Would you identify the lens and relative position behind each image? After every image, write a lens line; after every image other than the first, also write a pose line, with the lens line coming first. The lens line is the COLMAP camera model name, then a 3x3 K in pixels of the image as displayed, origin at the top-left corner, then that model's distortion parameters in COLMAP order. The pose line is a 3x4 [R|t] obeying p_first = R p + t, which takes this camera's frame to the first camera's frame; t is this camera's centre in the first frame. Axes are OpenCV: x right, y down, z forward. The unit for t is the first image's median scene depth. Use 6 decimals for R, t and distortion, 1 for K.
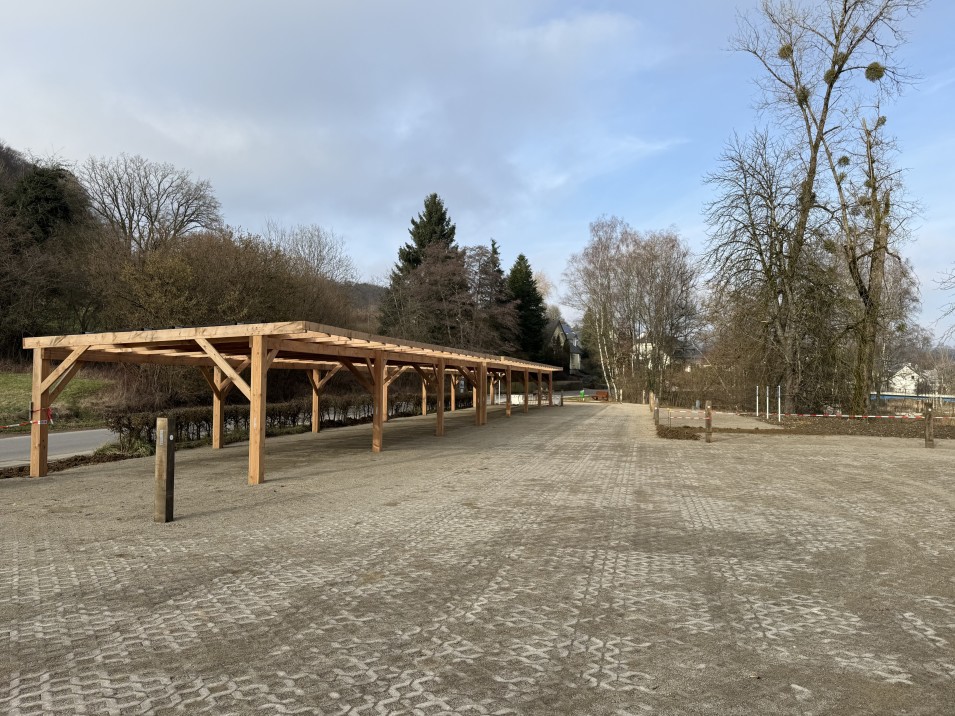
lens RADIAL K [[718.2, 0, 477.6], [0, 718.2, 364.7], [0, 0, 1]] dist [0.045950, -0.011256]
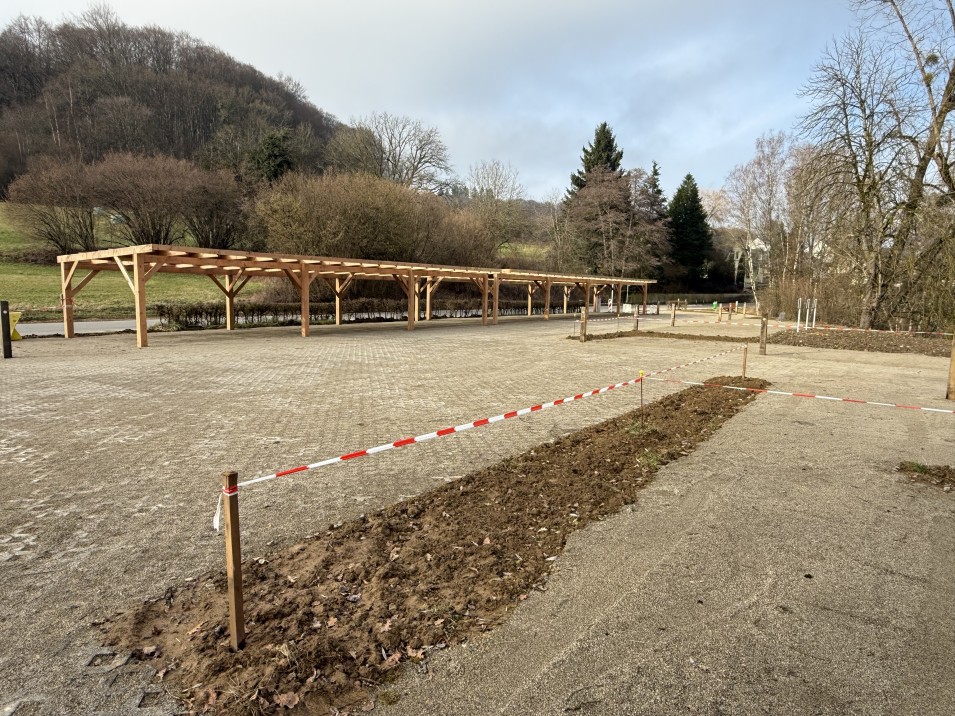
lens RADIAL K [[622.0, 0, 477.4], [0, 622.0, 354.6], [0, 0, 1]] dist [-0.000011, 0.007017]
pose [[0.927335, 0.053498, -0.370389, 0.136901], [-0.007875, 0.992300, 0.123609, 0.000748], [0.374149, -0.111710, 0.920616, 0.000725]]
